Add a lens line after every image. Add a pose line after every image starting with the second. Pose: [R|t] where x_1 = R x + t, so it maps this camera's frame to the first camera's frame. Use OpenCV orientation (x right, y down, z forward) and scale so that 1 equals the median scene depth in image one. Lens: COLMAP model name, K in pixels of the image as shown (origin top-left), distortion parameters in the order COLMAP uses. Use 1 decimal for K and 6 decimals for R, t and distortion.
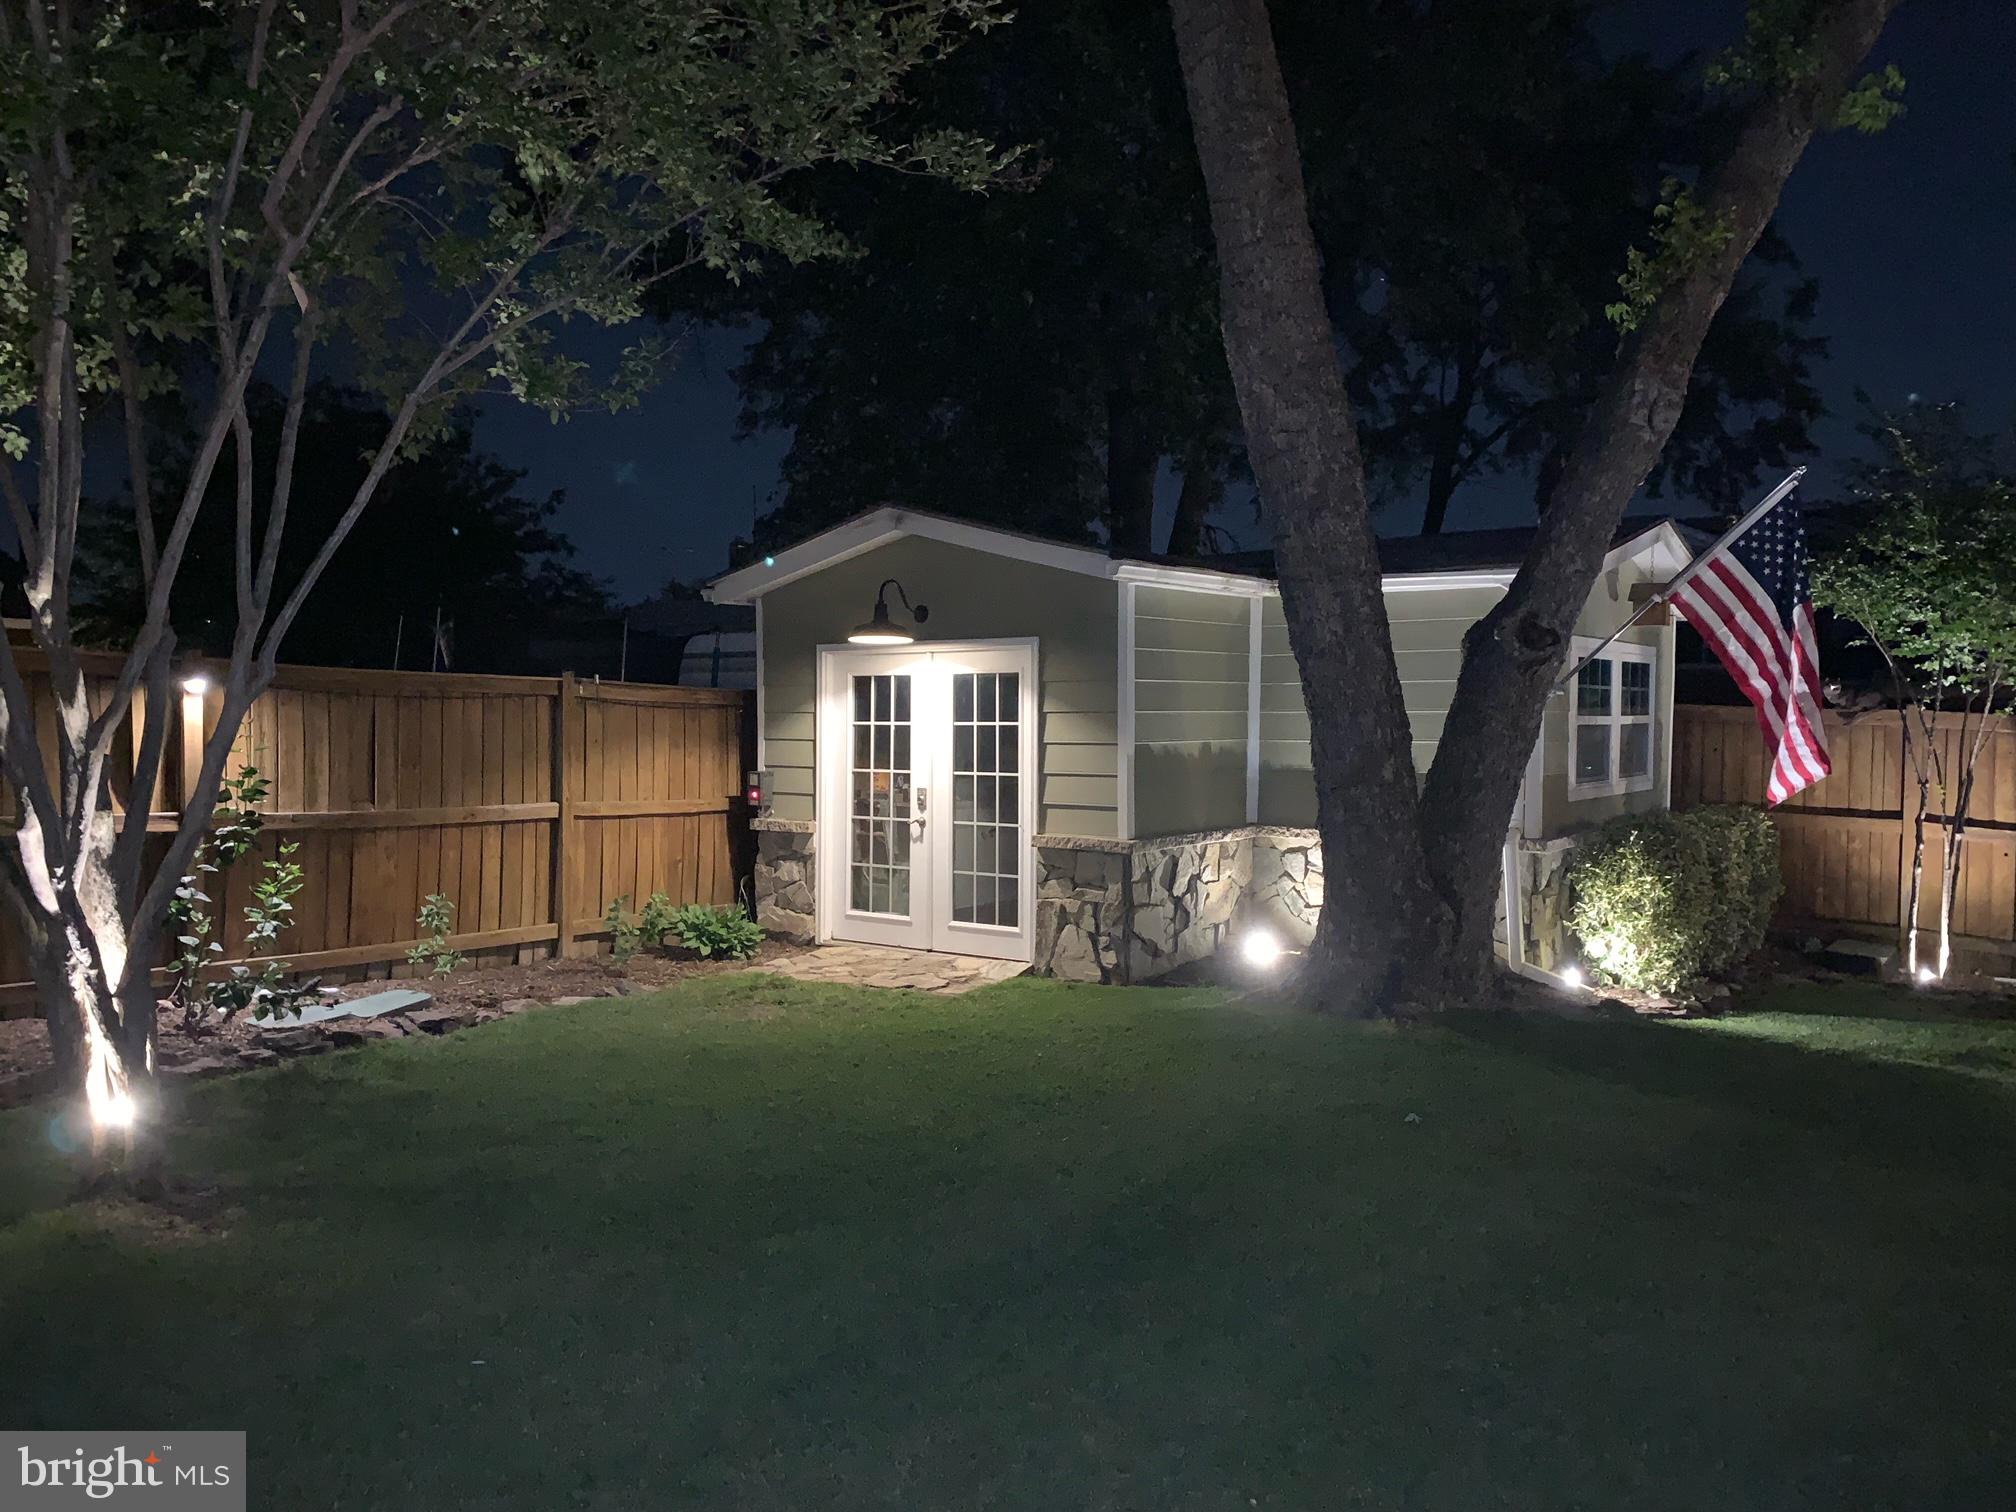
lens RADIAL K [[1536.8, 0, 1007.8], [0, 1536.8, 785.2], [0, 0, 1]] dist [0.203957, 0.001346]
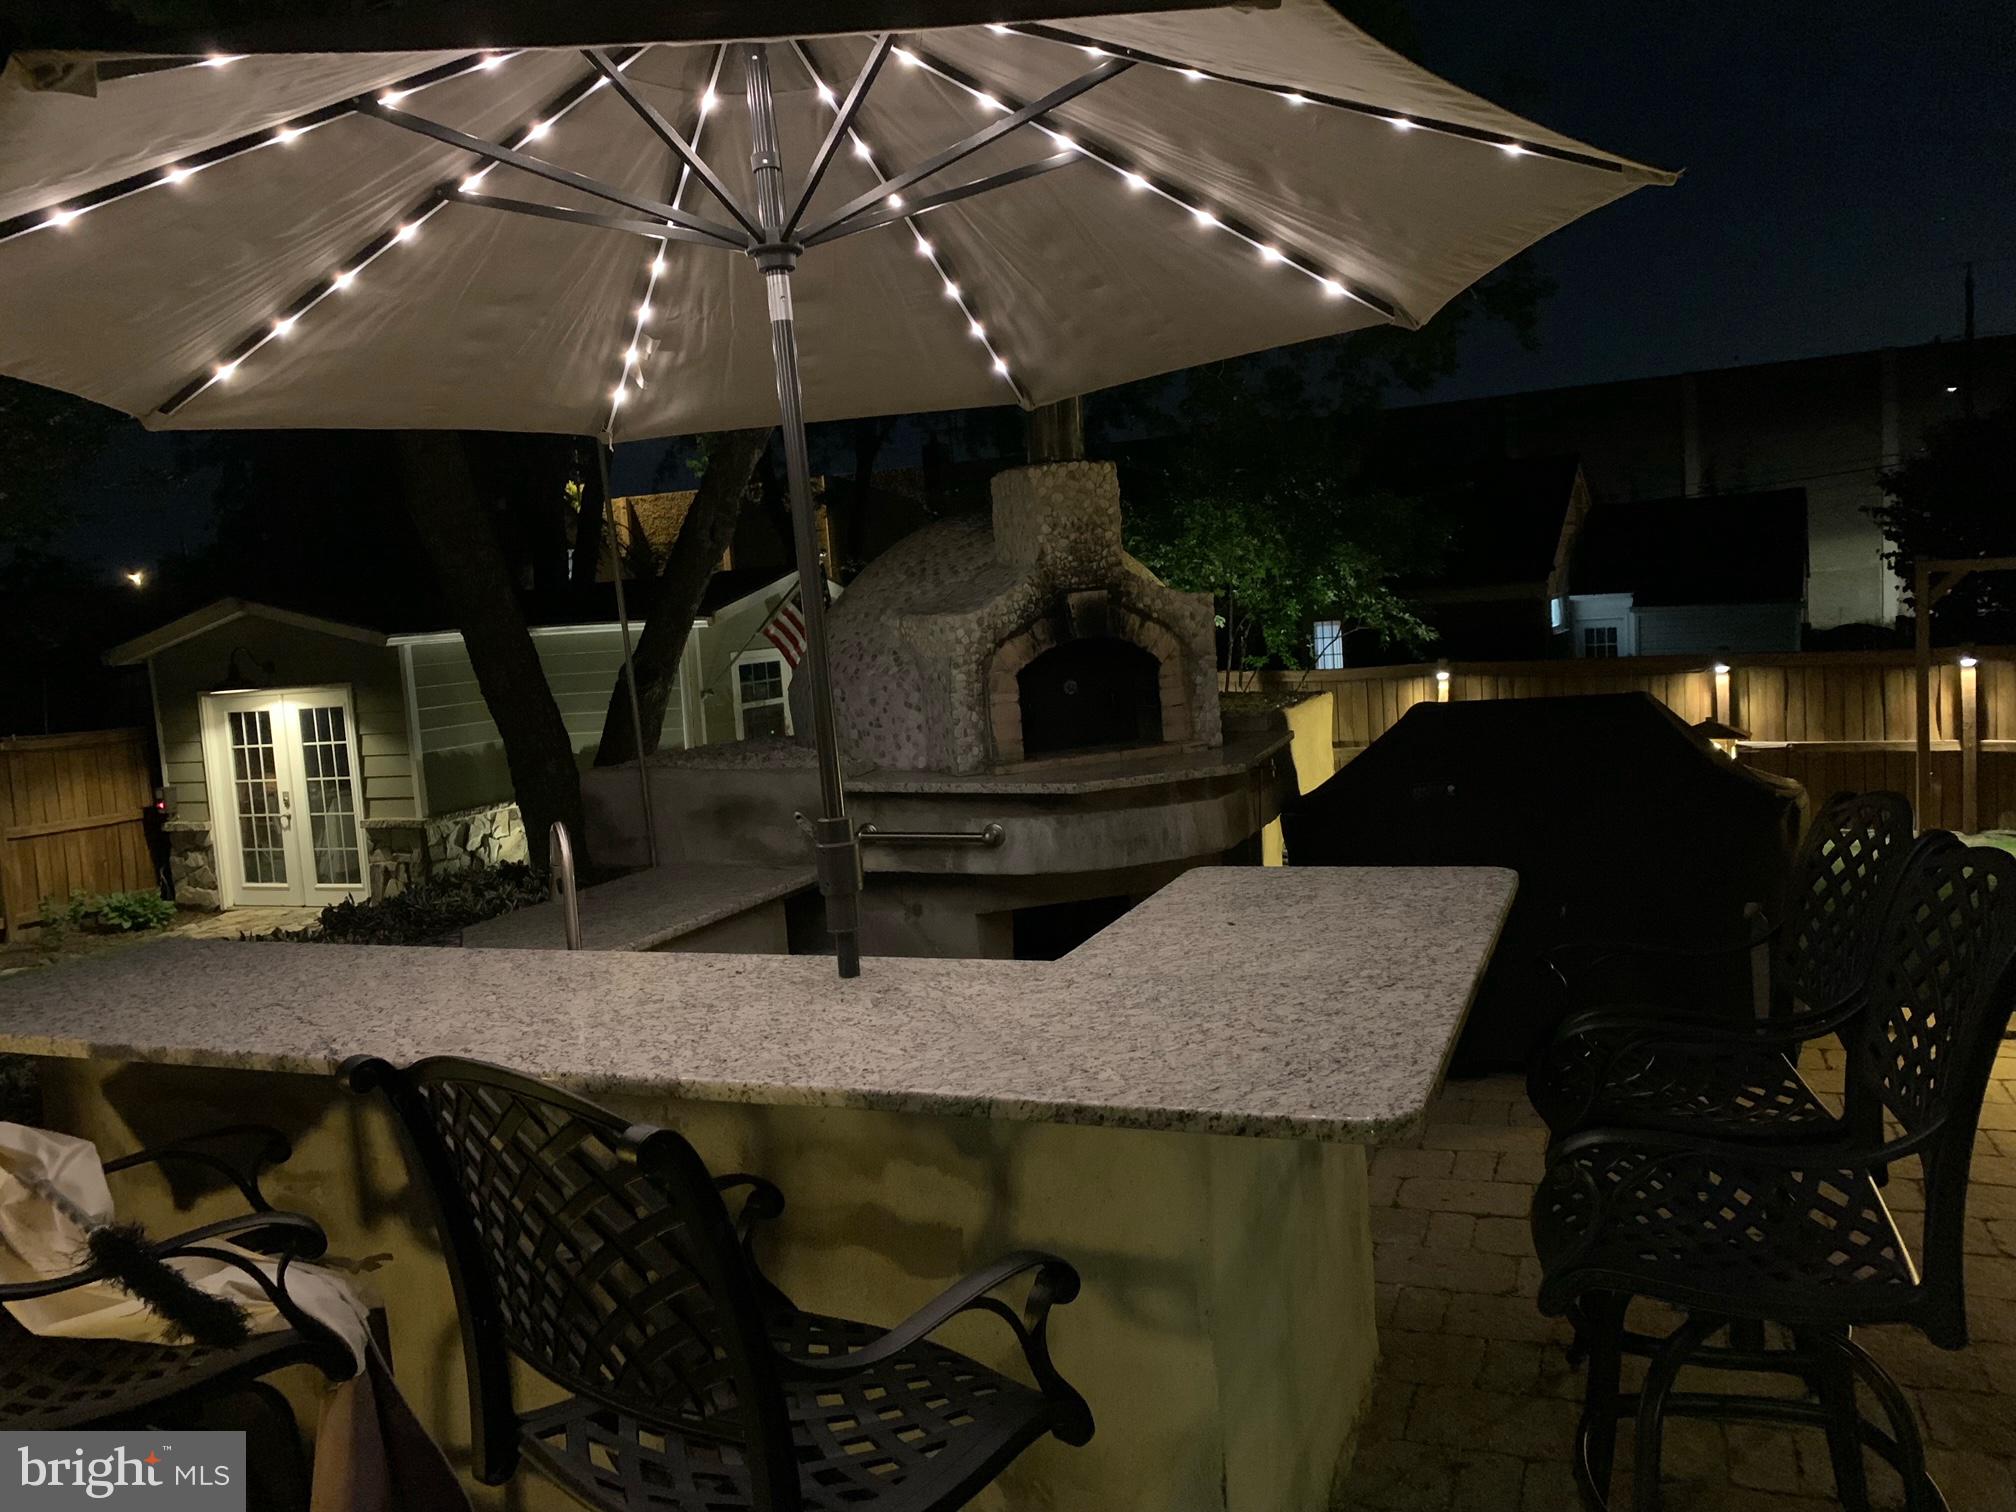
lens RADIAL K [[1548.3, 0, 1008.0], [0, 1548.3, 756.0], [0, 0, 1]] dist [0.011170, 0.007603]
pose [[0.964548, -0.094219, 0.246515, 0.235525], [0.083209, 0.995028, 0.054729, -0.053664], [-0.250446, -0.032277, 0.967592, -0.531723]]
